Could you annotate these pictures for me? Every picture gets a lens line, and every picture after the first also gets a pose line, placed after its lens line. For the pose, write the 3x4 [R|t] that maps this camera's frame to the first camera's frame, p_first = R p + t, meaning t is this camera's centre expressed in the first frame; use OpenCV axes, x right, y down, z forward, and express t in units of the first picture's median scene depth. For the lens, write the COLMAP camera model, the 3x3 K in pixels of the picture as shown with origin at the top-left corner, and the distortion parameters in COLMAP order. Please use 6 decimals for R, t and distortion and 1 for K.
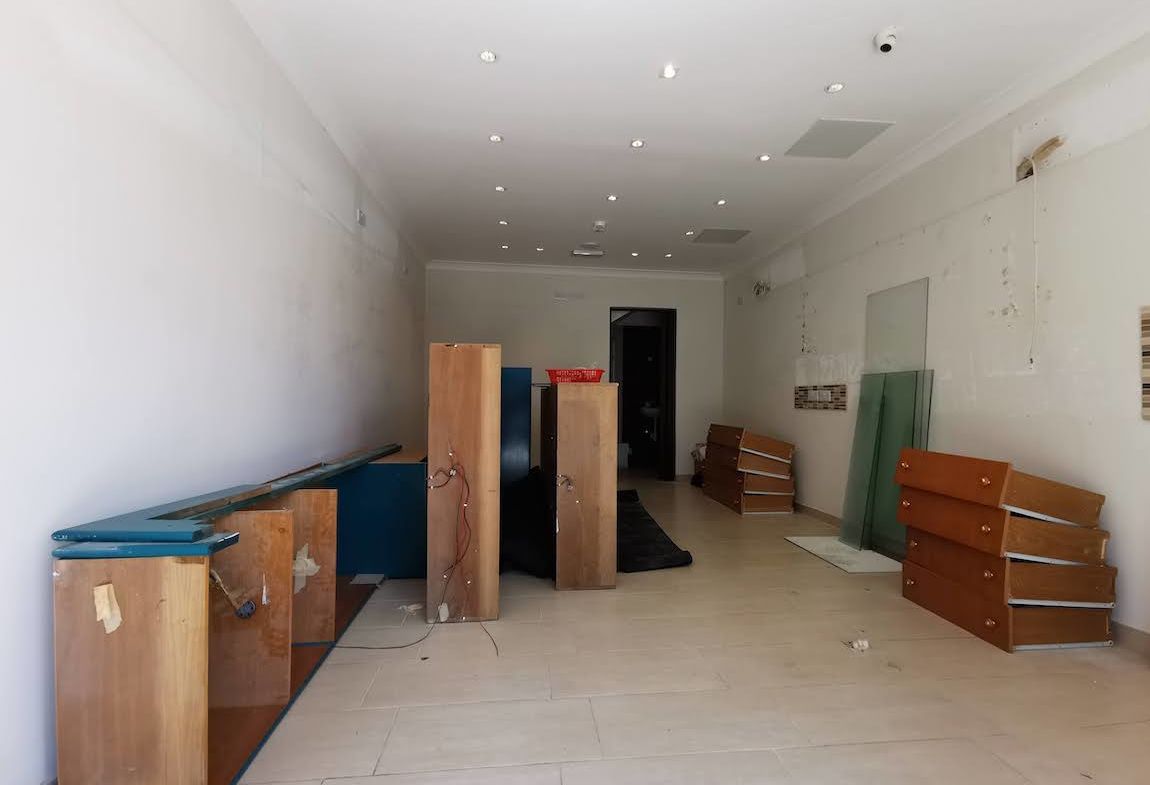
lens RADIAL K [[531.2, 0, 582.9], [0, 531.2, 391.0], [0, 0, 1]] dist [0.003226, -0.003329]
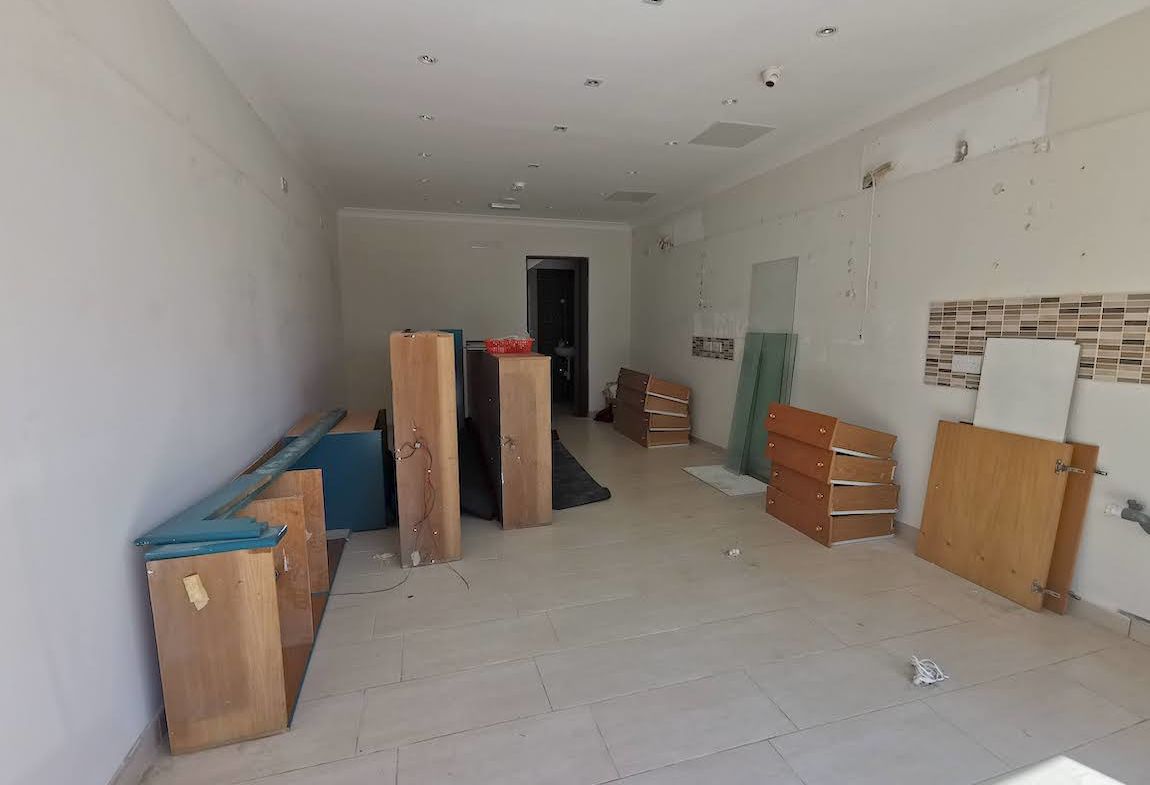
lens RADIAL K [[531.2, 0, 594.3], [0, 531.2, 391.2], [0, 0, 1]] dist [0.003226, -0.003329]
pose [[0.980134, -0.035227, 0.195185, -0.071590], [0.006308, 0.989140, 0.146843, -0.112478], [-0.198238, -0.142694, 0.969711, -0.166744]]
